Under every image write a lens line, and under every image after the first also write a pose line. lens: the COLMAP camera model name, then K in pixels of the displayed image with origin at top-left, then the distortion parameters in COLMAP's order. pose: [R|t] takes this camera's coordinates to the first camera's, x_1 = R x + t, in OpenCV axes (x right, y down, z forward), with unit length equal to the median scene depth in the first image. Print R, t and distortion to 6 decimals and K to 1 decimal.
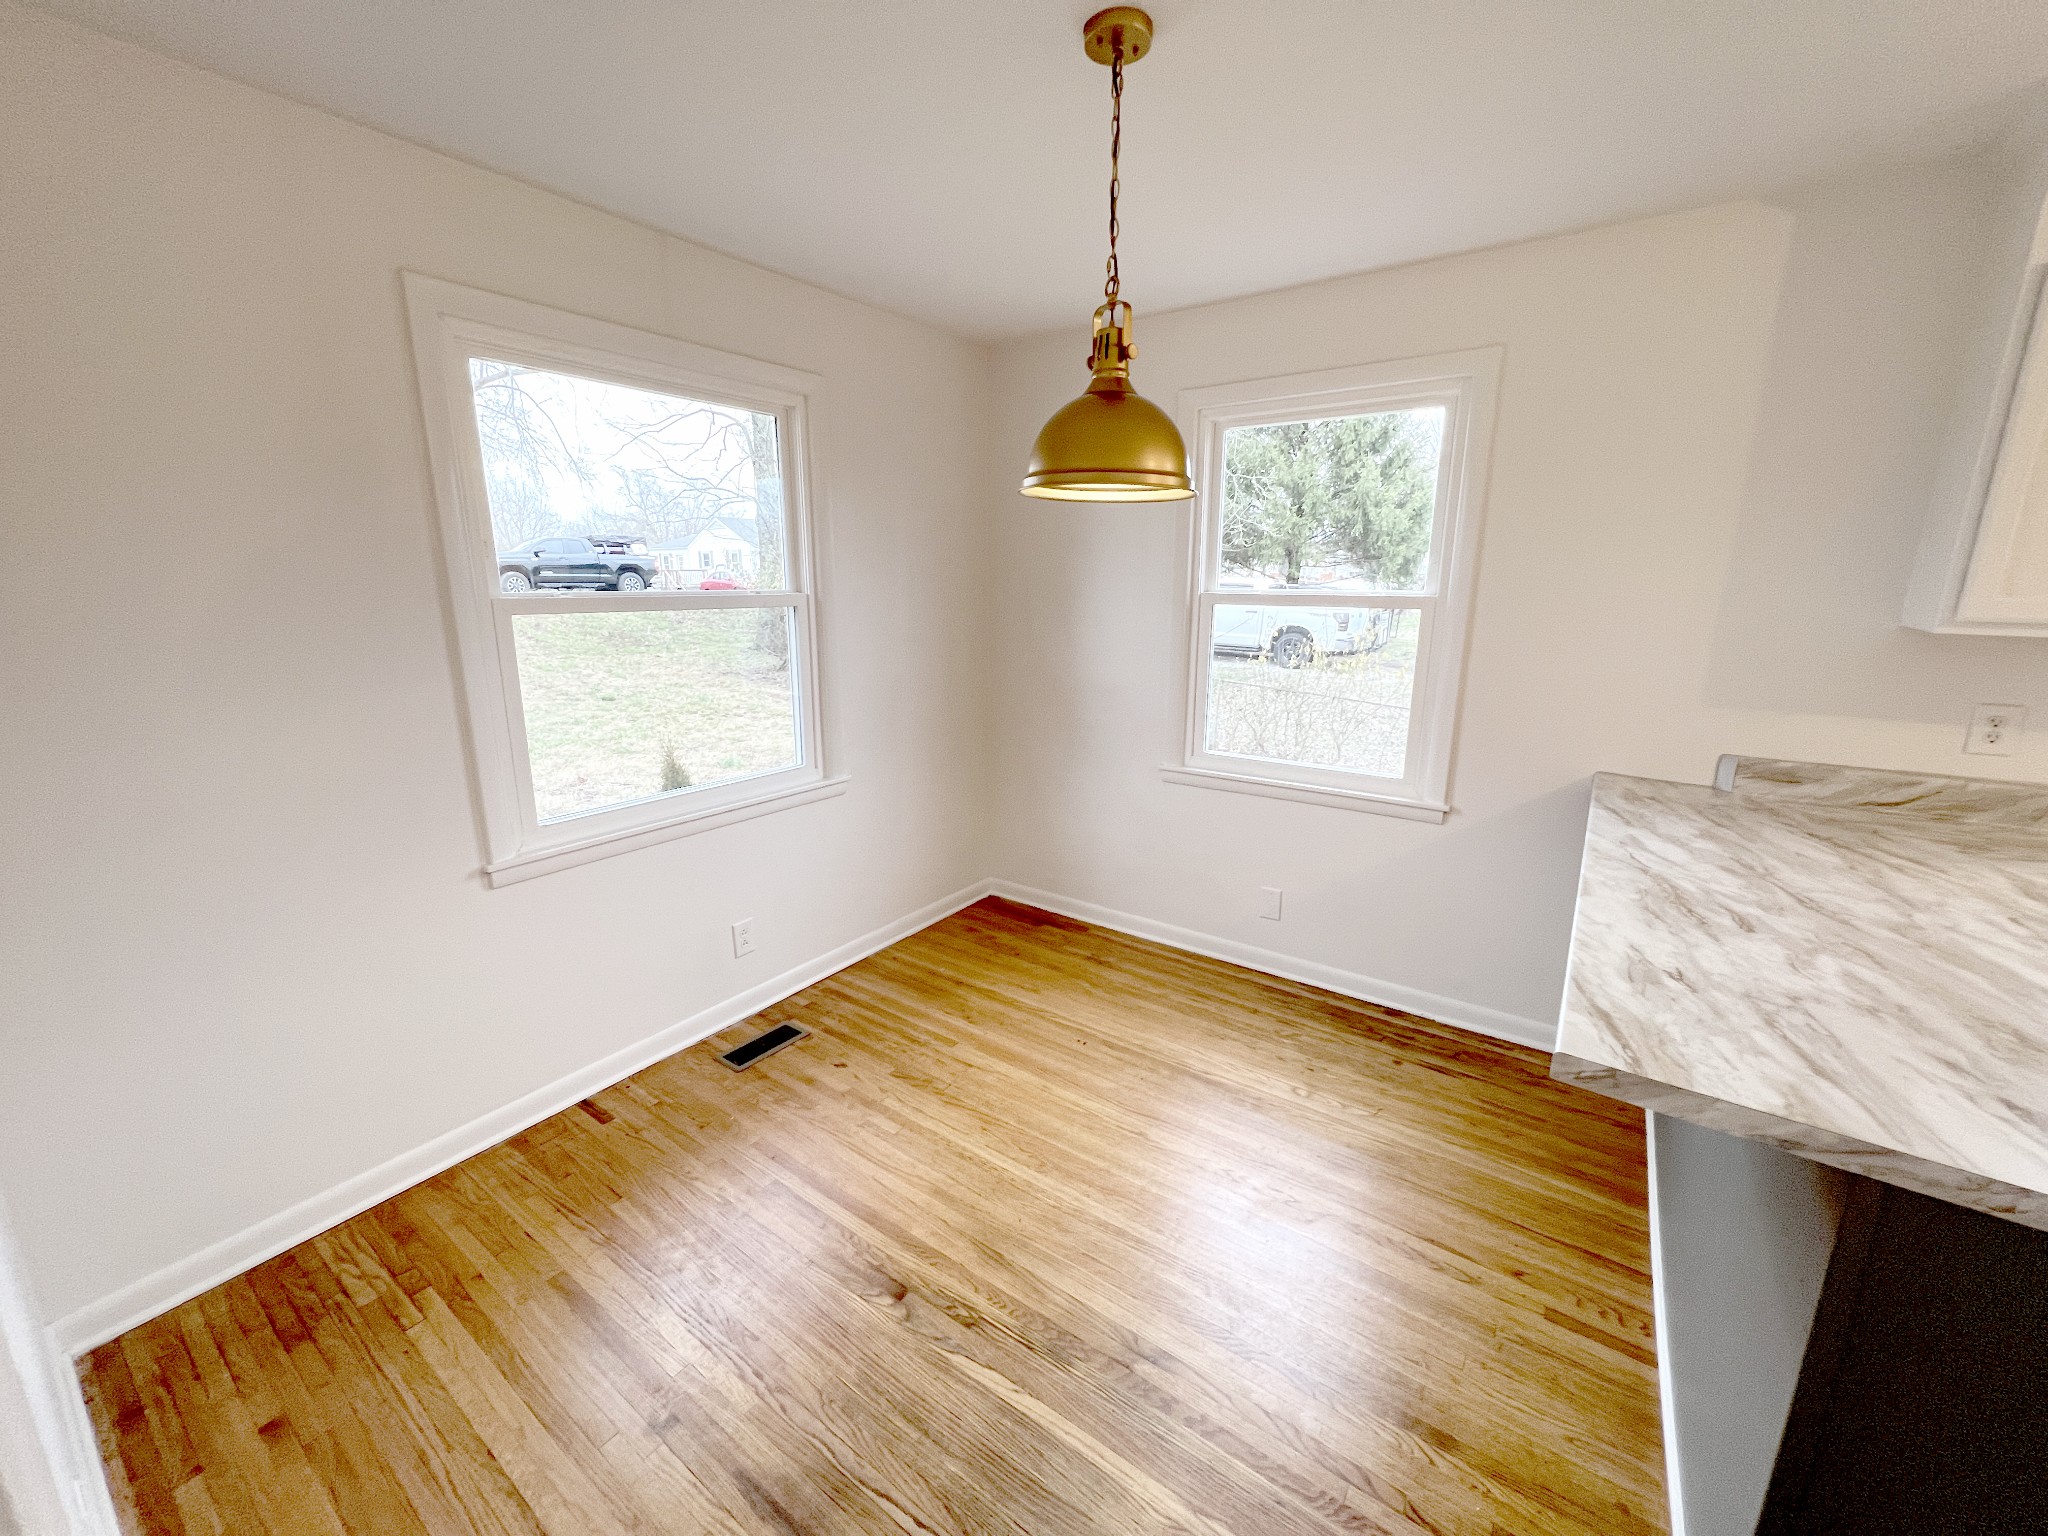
lens RADIAL K [[818.8, 0, 1022.0], [0, 818.8, 766.0], [0, 0, 1]] dist [-0.000867, 0.000658]
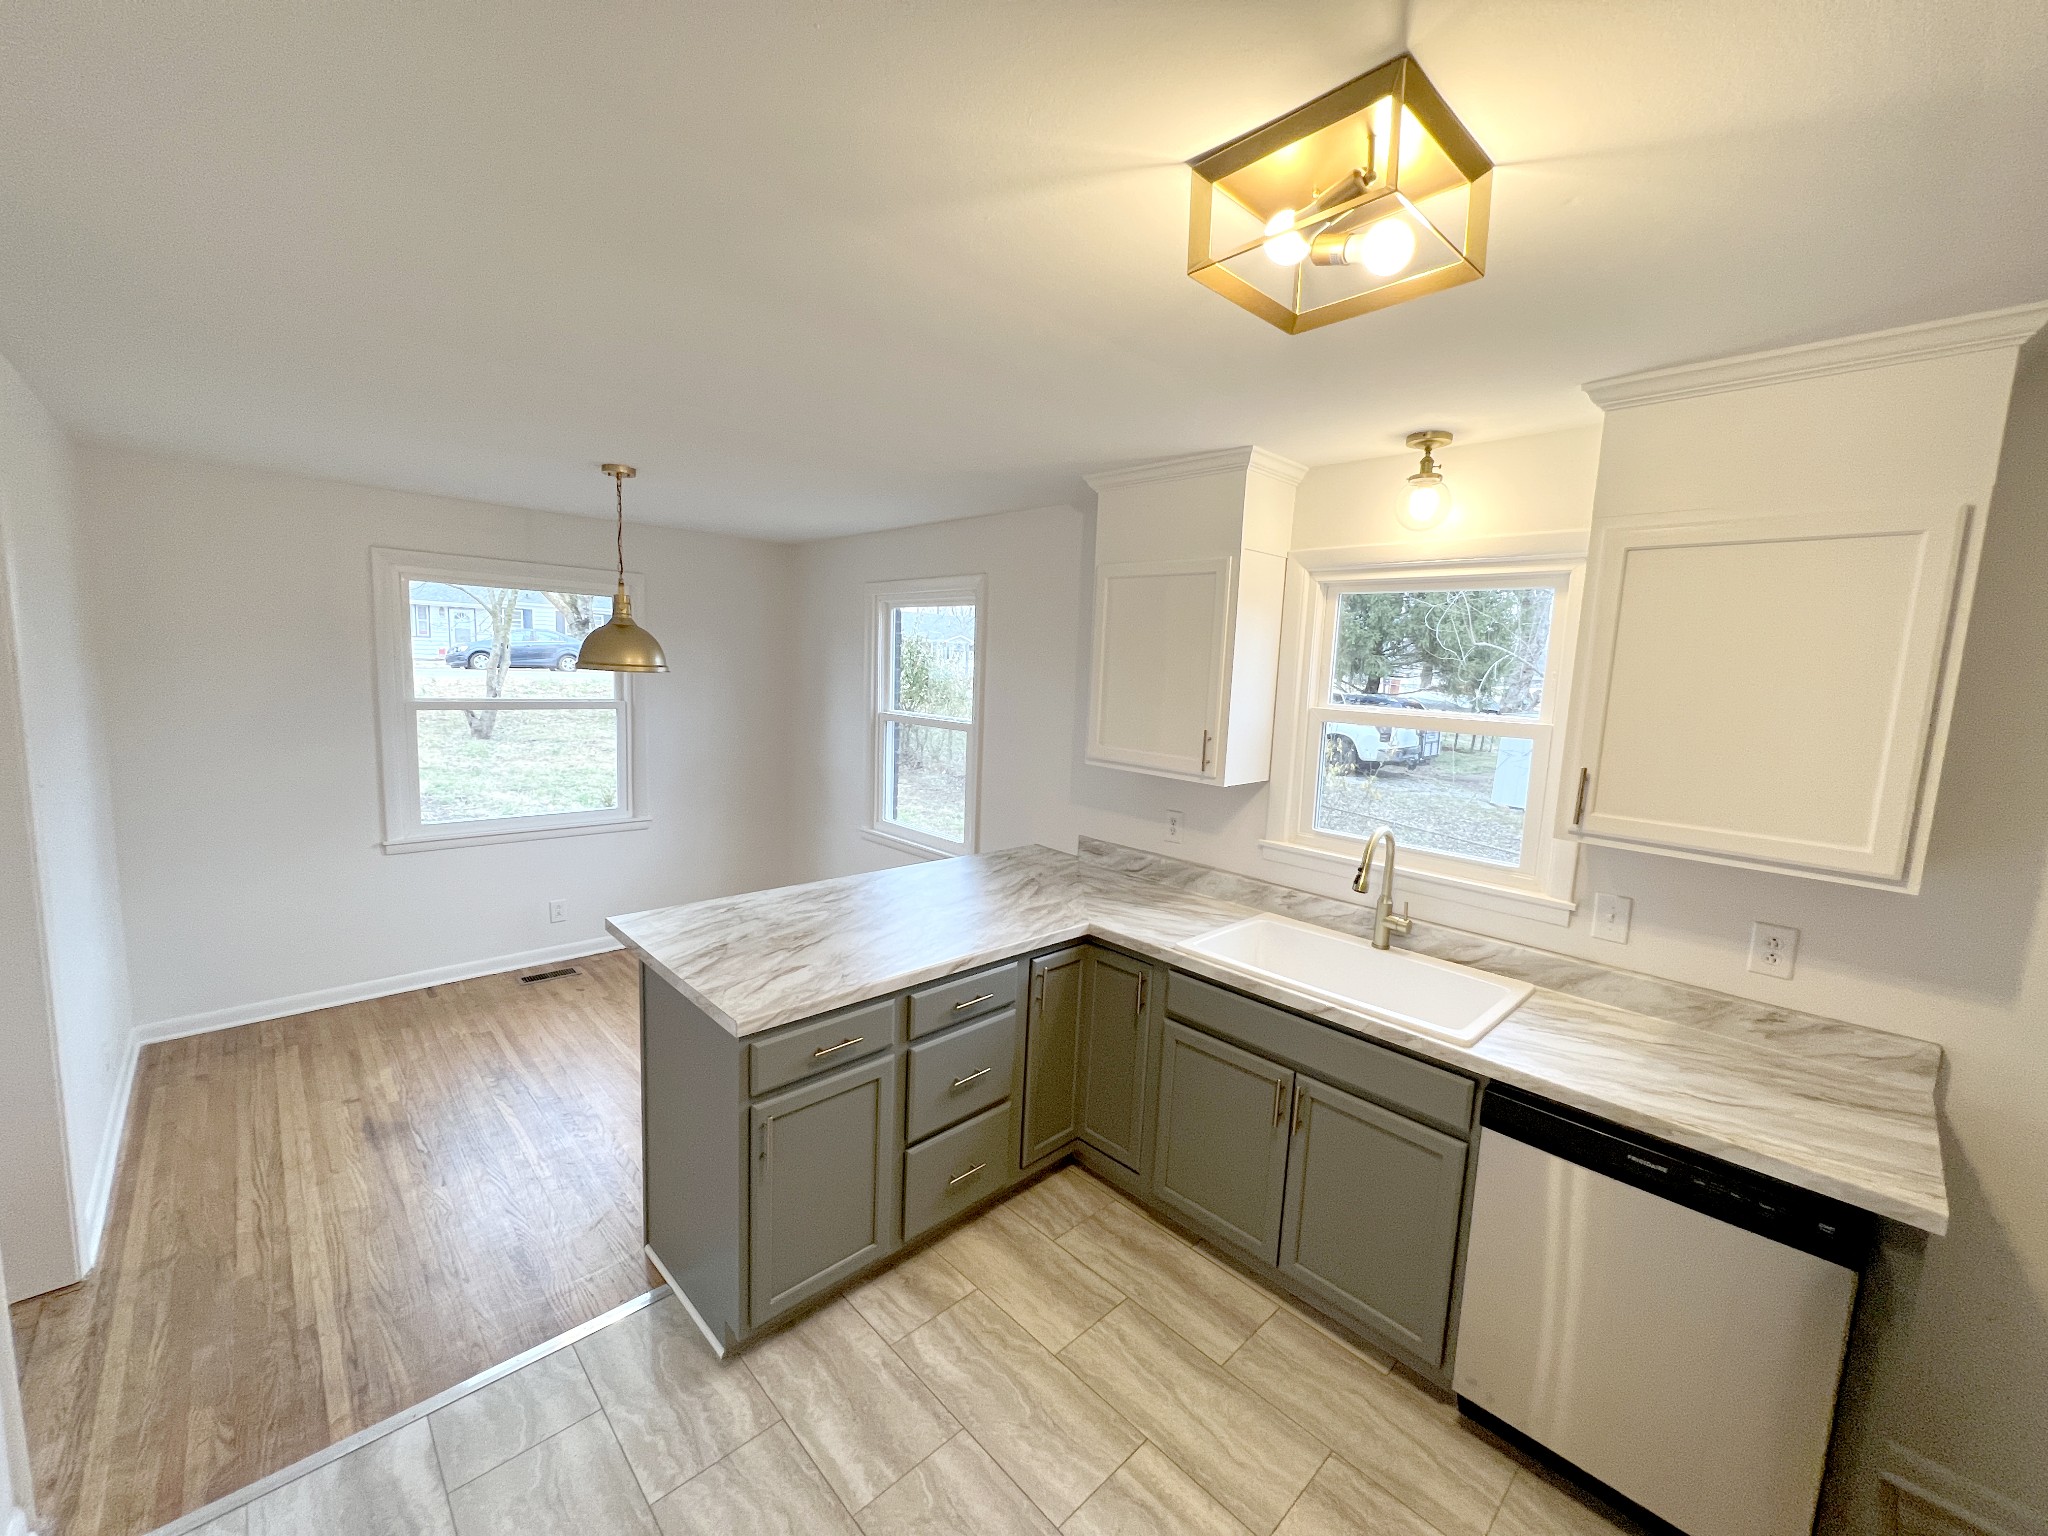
lens RADIAL K [[818.8, 0, 1021.8], [0, 818.8, 766.3], [0, 0, 1]] dist [-0.000867, 0.000658]
pose [[0.981770, 0.060874, -0.180062, 1.424525], [-0.079588, 0.991940, -0.098595, 0.025128], [0.172609, 0.111128, 0.978701, -0.768949]]
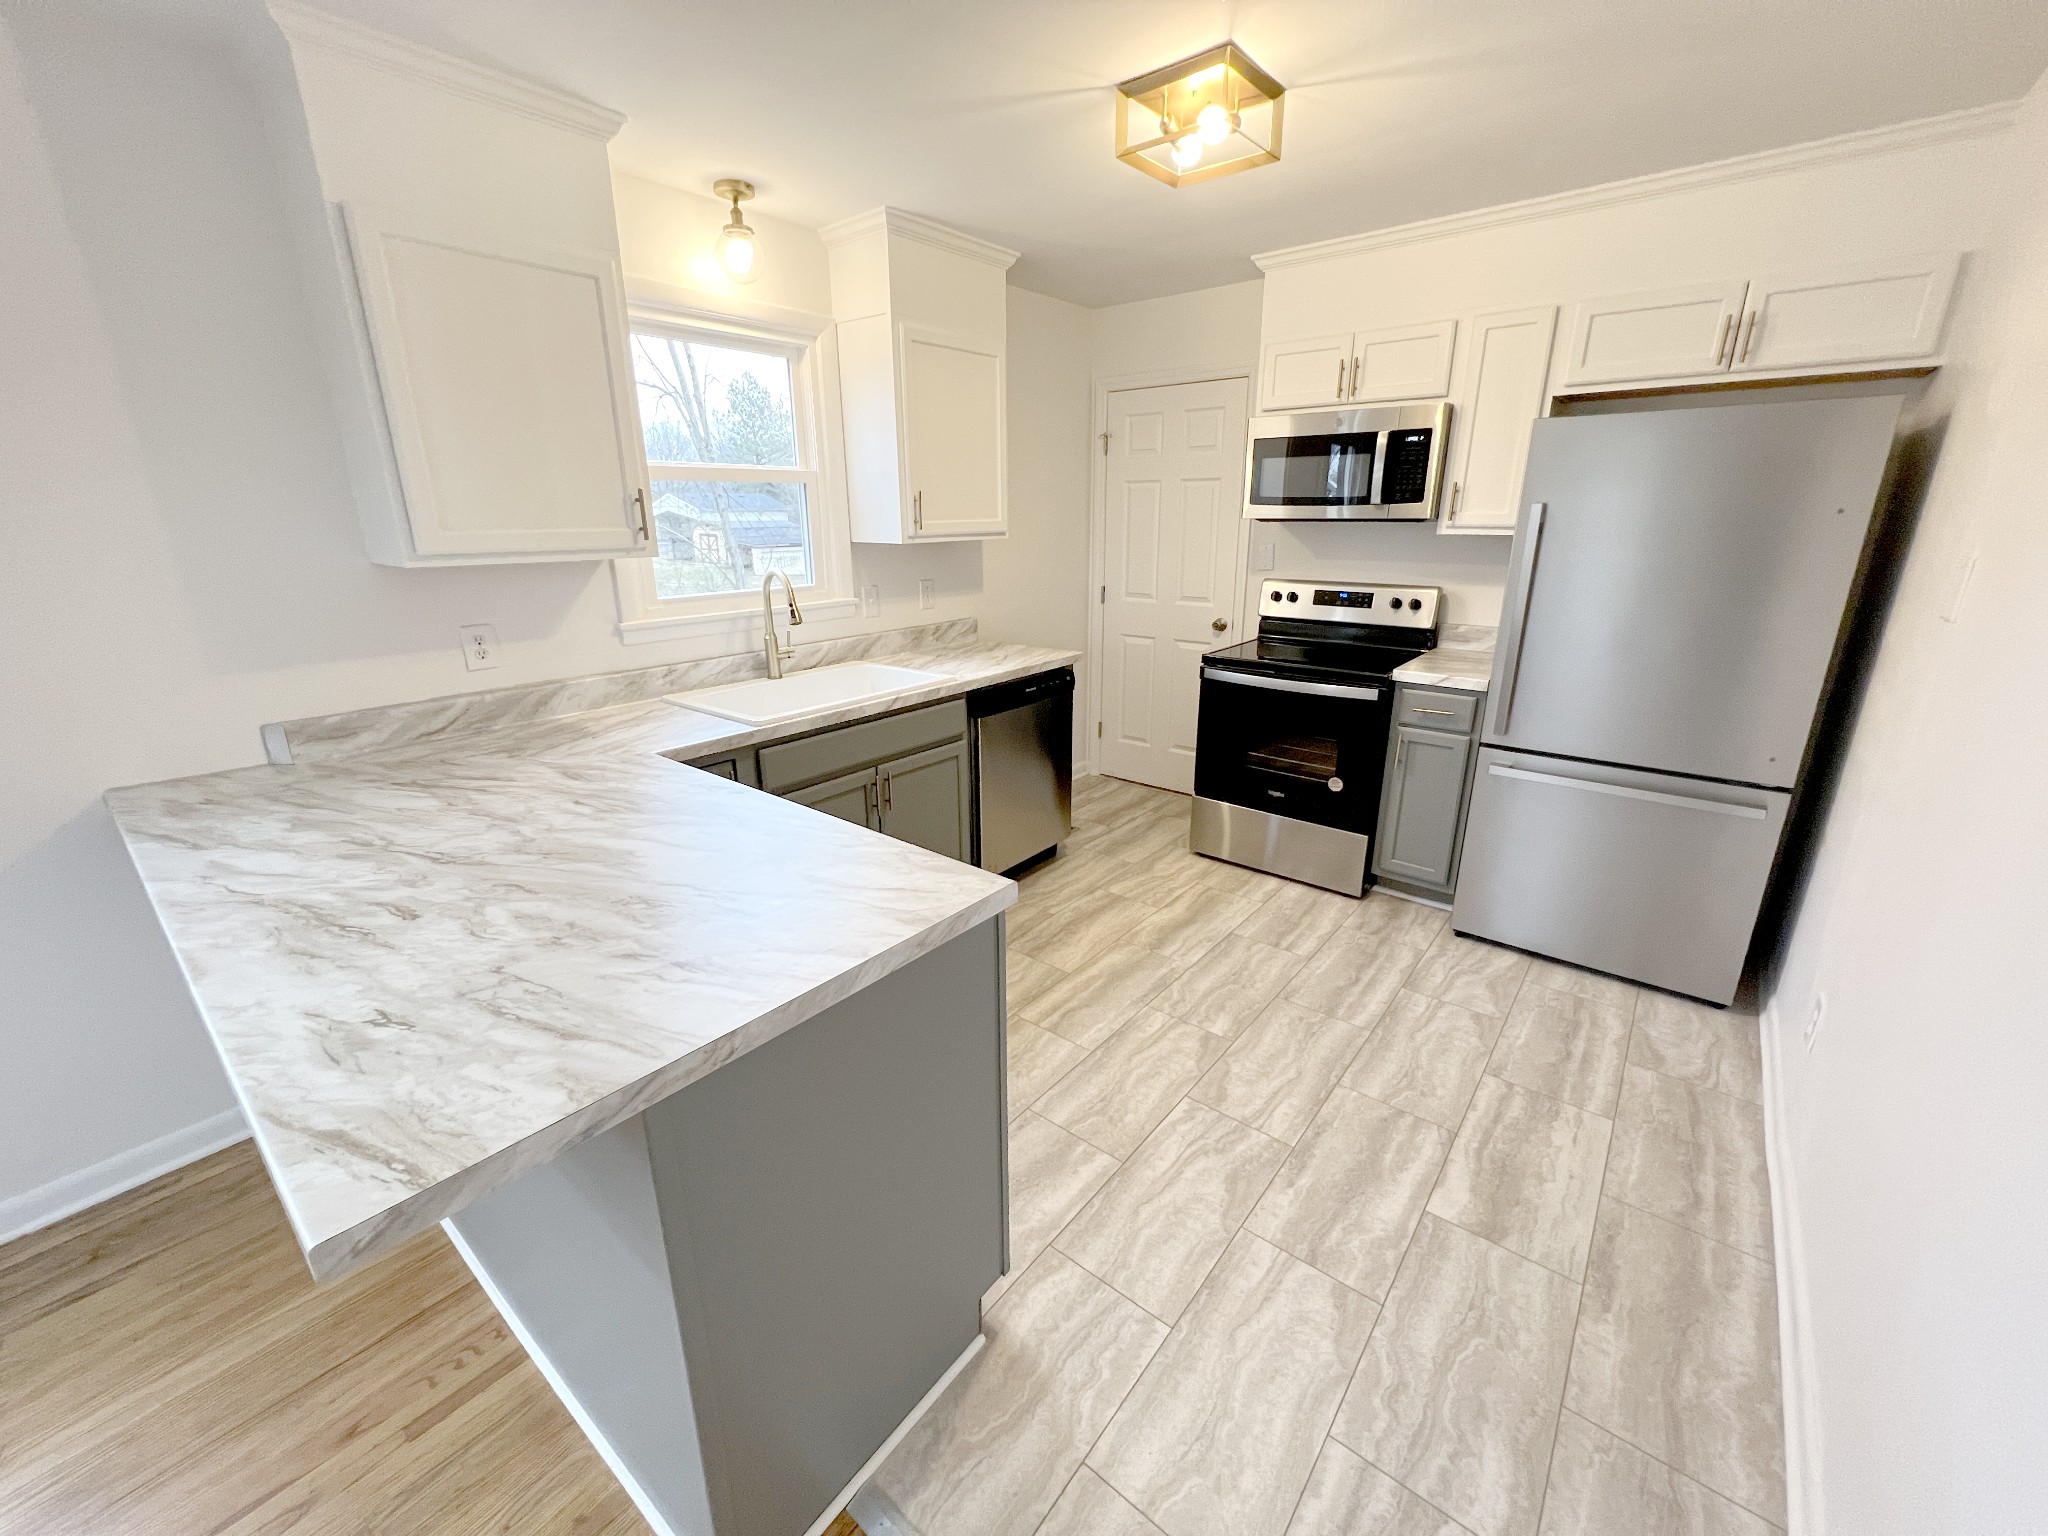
lens RADIAL K [[818.8, 0, 1021.7], [0, 818.8, 765.5], [0, 0, 1]] dist [-0.000867, 0.000658]
pose [[0.066972, -0.303466, 0.950486, 0.112482], [0.234308, 0.930768, 0.280661, -0.040917], [-0.969853, 0.203910, 0.133440, 0.170159]]
